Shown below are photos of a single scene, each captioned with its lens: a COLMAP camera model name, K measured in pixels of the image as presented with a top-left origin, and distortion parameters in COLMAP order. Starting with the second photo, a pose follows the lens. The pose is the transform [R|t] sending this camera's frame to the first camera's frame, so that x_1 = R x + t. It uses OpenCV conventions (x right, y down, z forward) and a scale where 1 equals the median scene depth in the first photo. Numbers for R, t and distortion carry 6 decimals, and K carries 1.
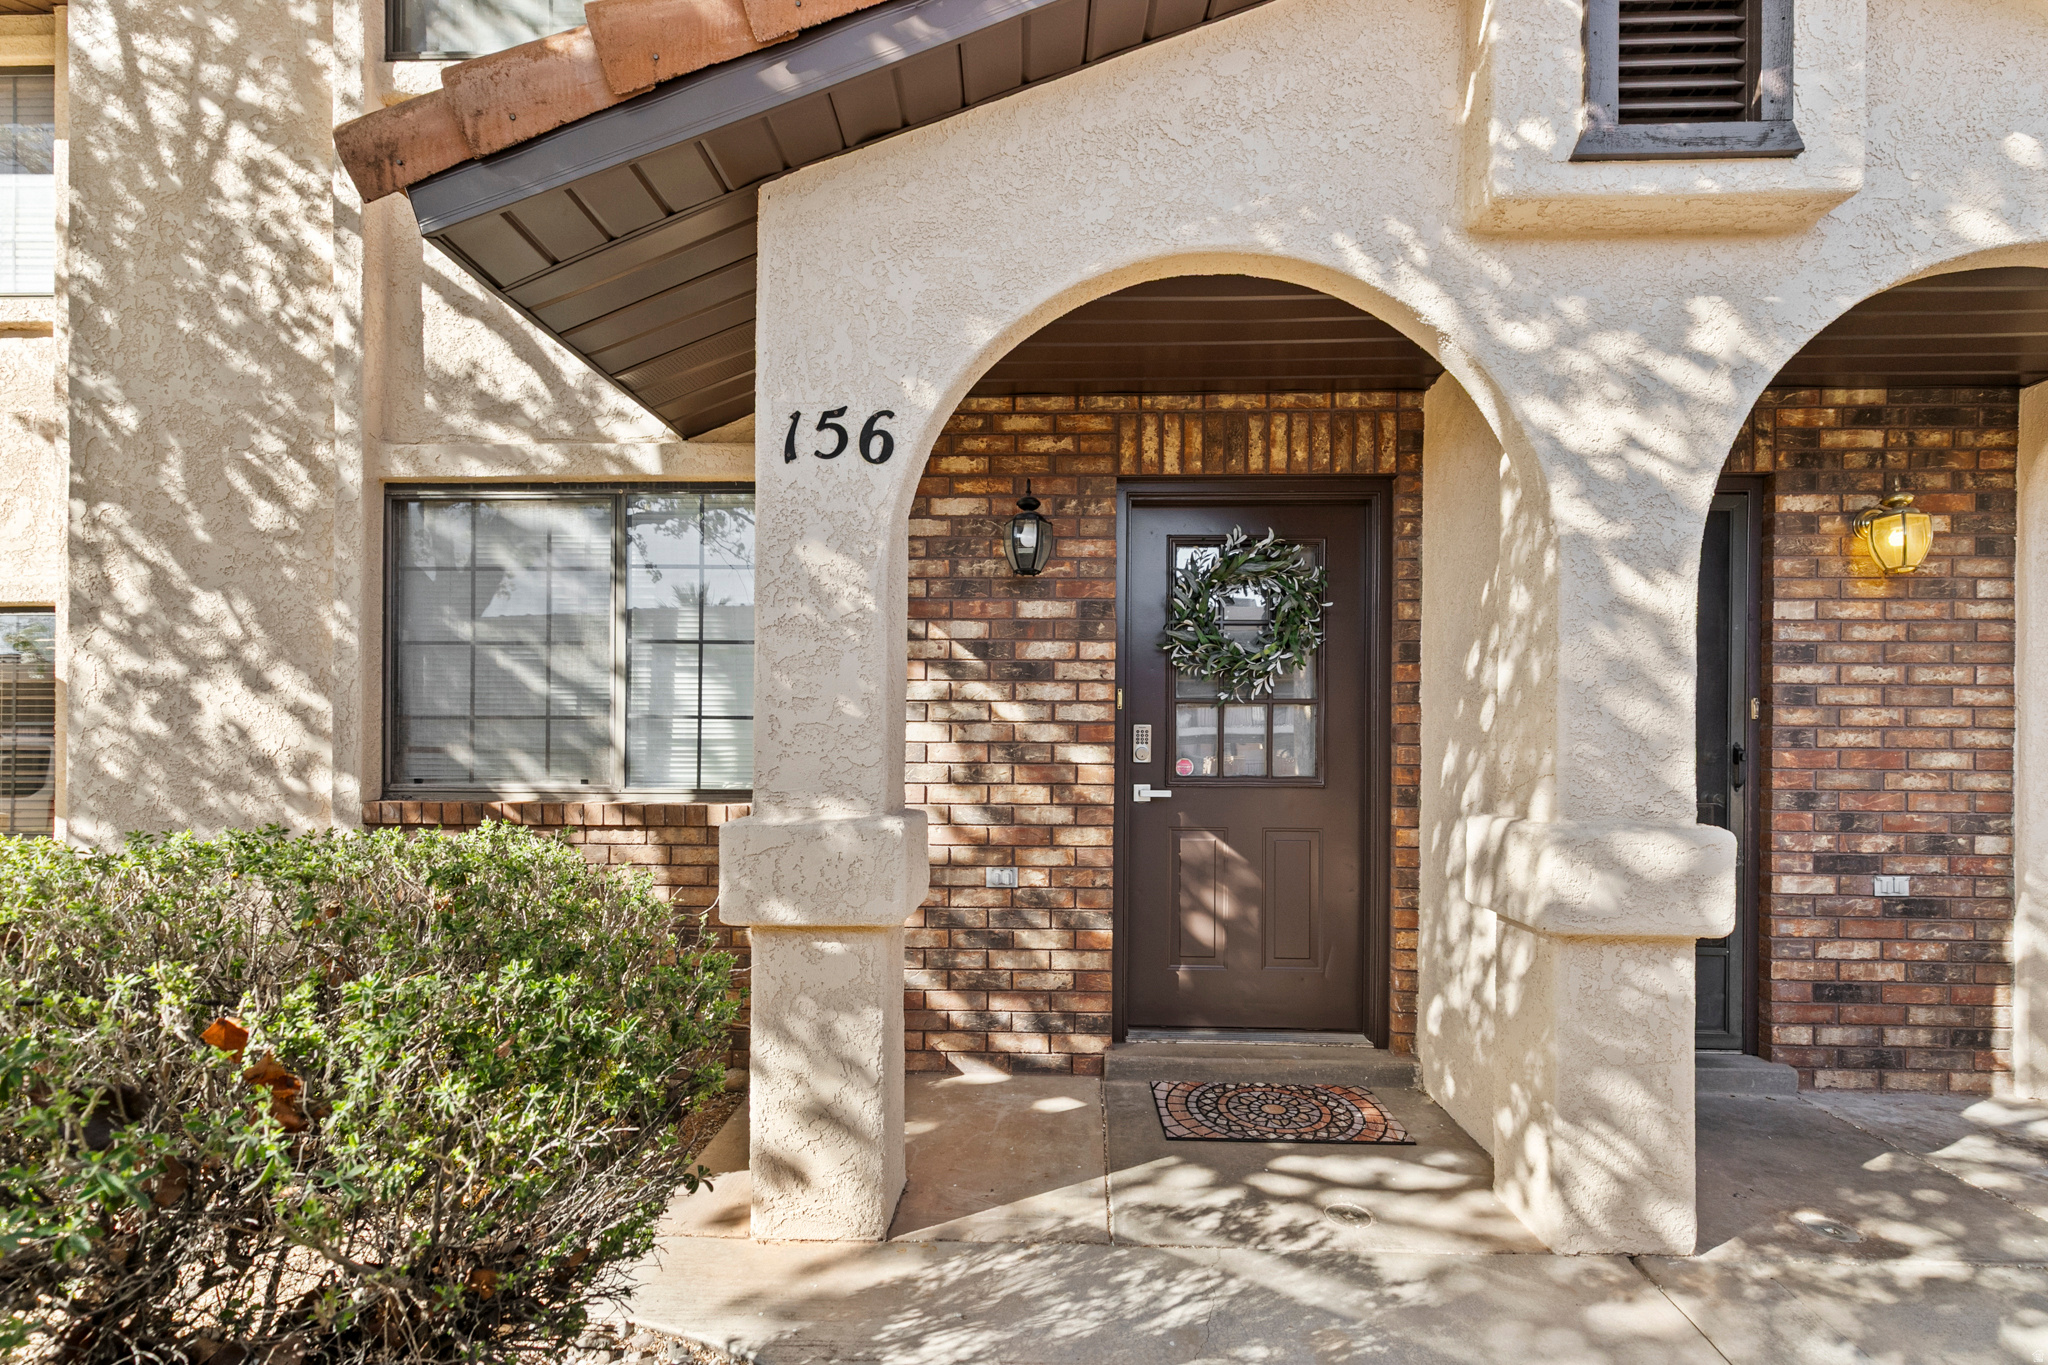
lens RADIAL K [[974.3, 0, 1024.0], [0, 974.3, 682.5], [0, 0, 1]] dist [0.027174, 0.000042]
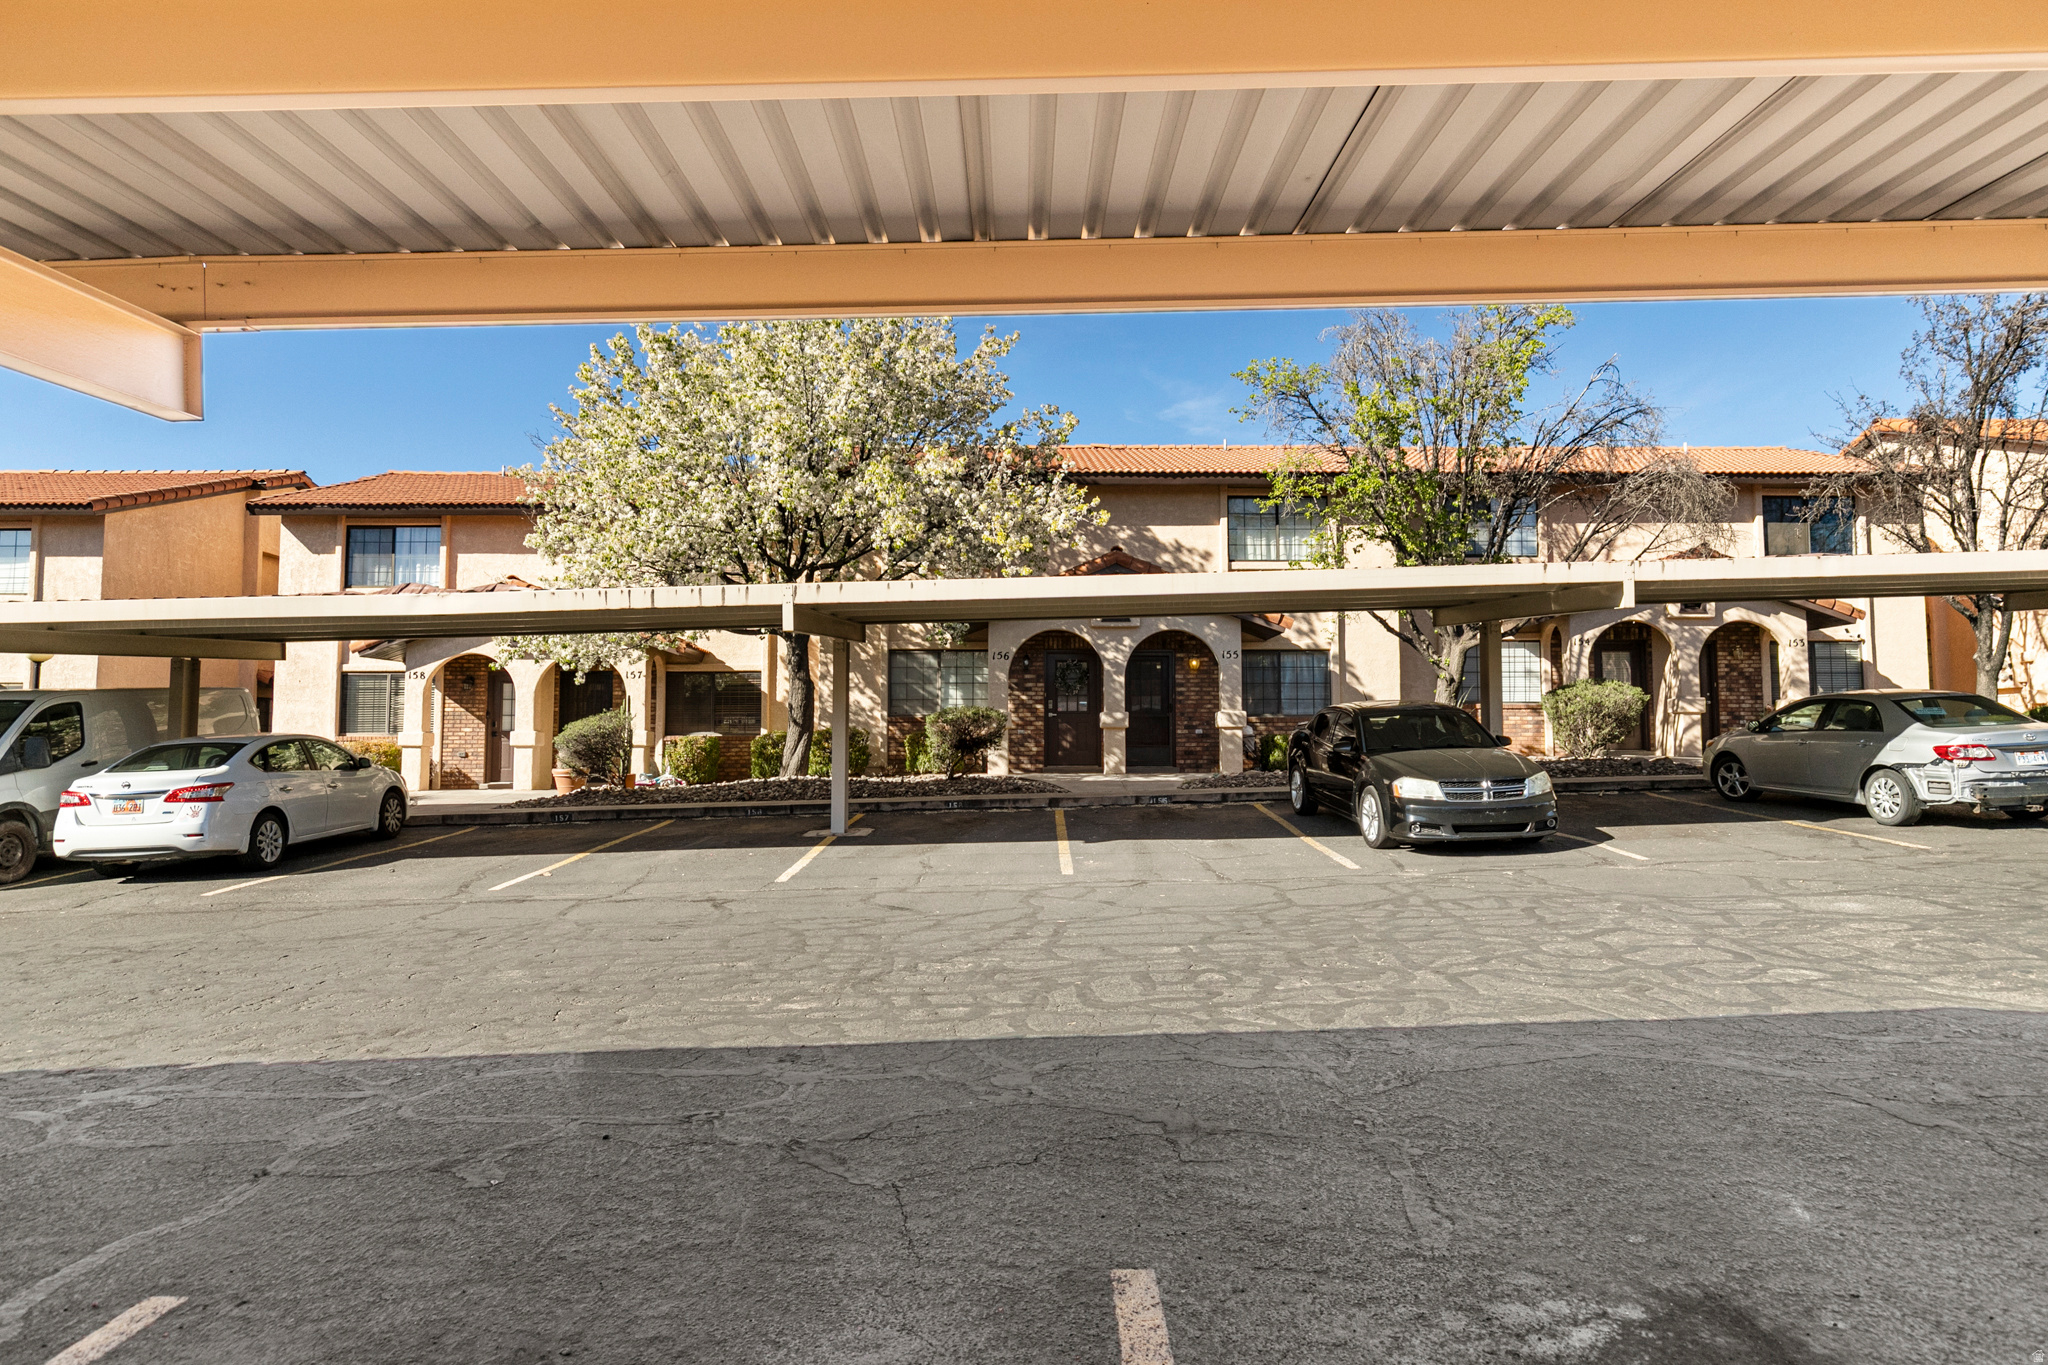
lens RADIAL K [[1243.4, 0, 1024.0], [0, 1243.4, 682.5], [0, 0, 1]] dist [-0.000003, -0.000009]
pose [[0.999326, -0.004014, 0.036497, -0.238427], [0.004105, 0.999989, -0.002415, -0.030437], [-0.036487, 0.002563, 0.999331, -5.228070]]
